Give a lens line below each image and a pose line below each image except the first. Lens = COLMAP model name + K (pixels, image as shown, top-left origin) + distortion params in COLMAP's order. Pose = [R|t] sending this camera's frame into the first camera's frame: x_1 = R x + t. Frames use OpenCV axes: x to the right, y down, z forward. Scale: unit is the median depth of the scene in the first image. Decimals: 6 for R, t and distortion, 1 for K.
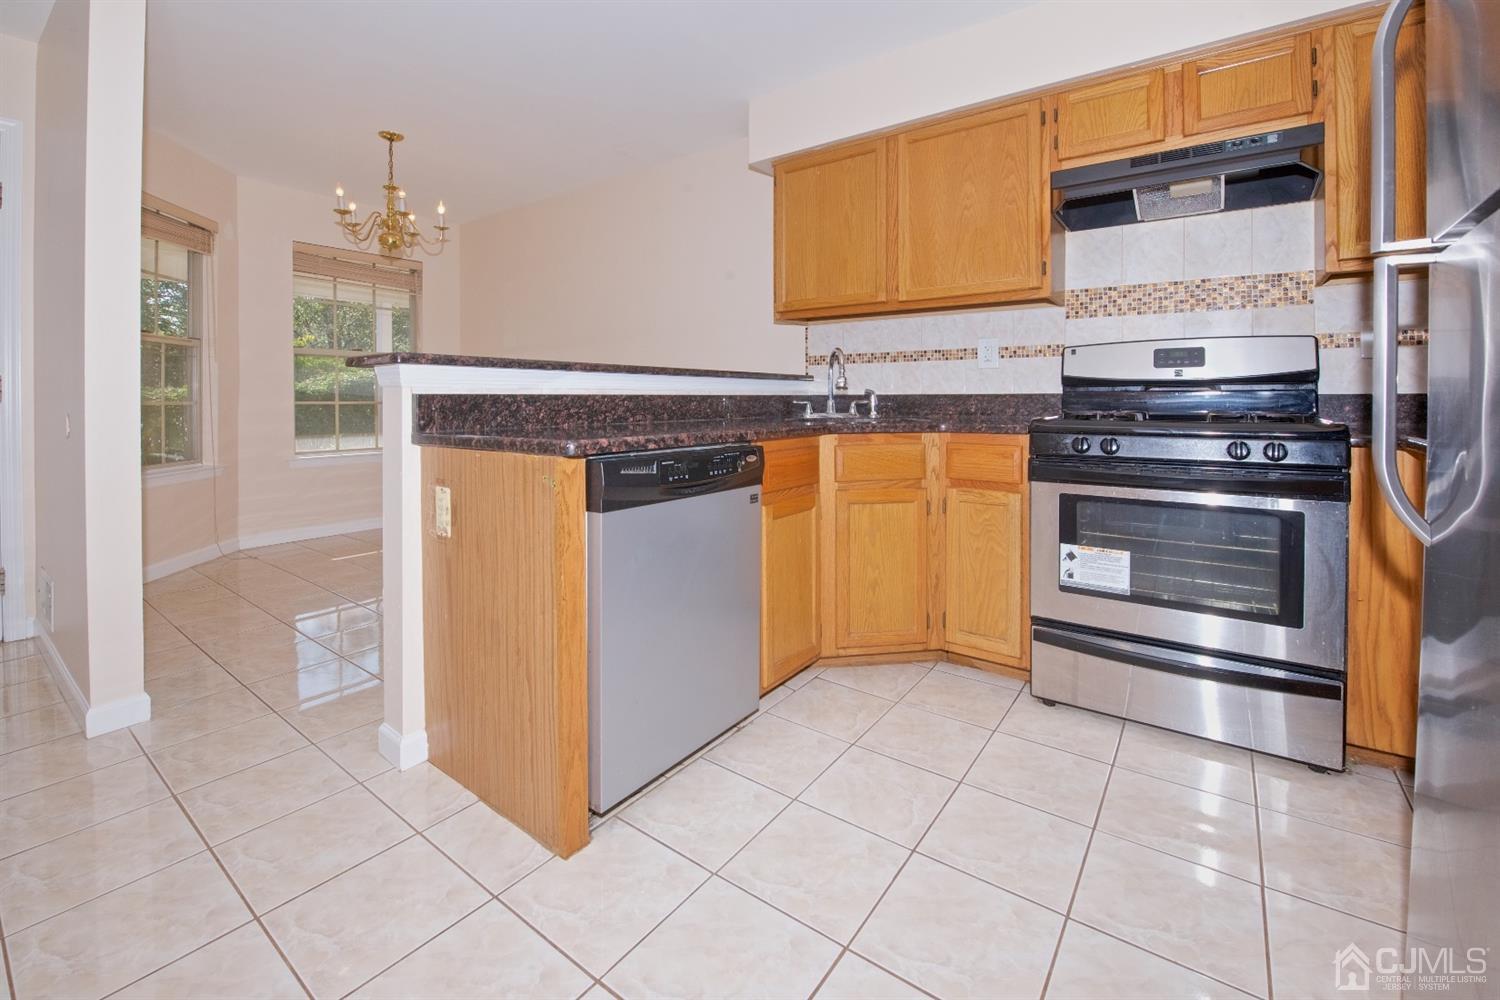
lens RADIAL K [[644.7, 0, 712.7], [0, 644.7, 392.6], [0, 0, 1]] dist [-0.001997, -0.000564]
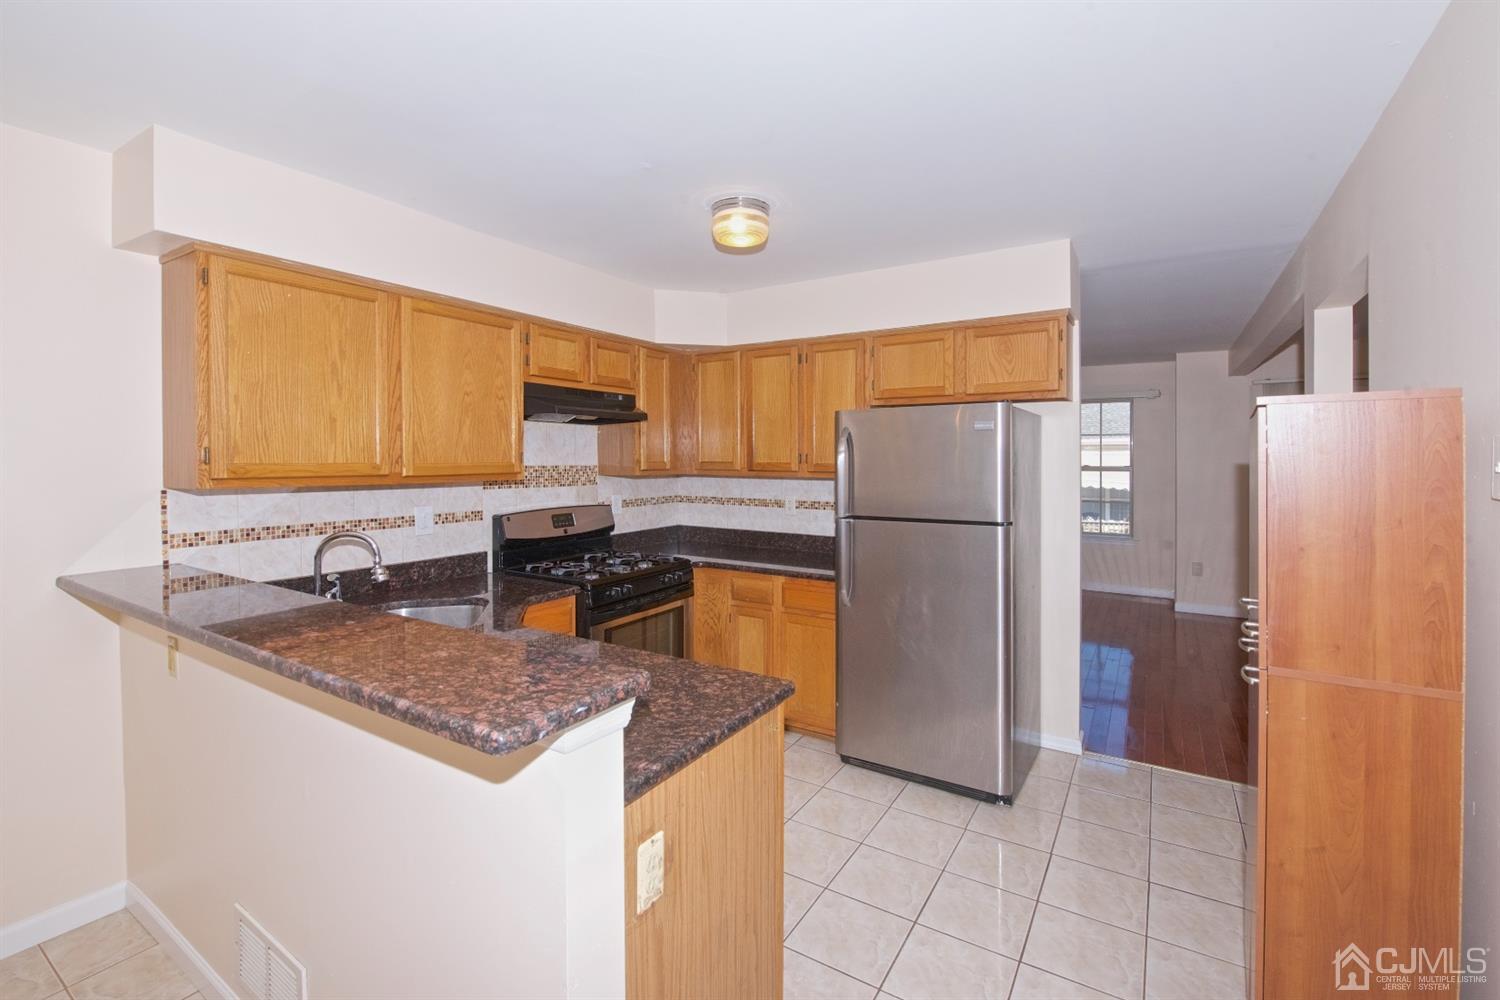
lens RADIAL K [[644.7, 0, 753.9], [0, 644.7, 464.0], [0, 0, 1]] dist [-0.001997, -0.000564]
pose [[-0.083583, -0.001531, 0.996500, -0.669819], [0.003861, 0.999991, 0.001860, -0.154724], [-0.996493, 0.004003, -0.083577, 0.564226]]
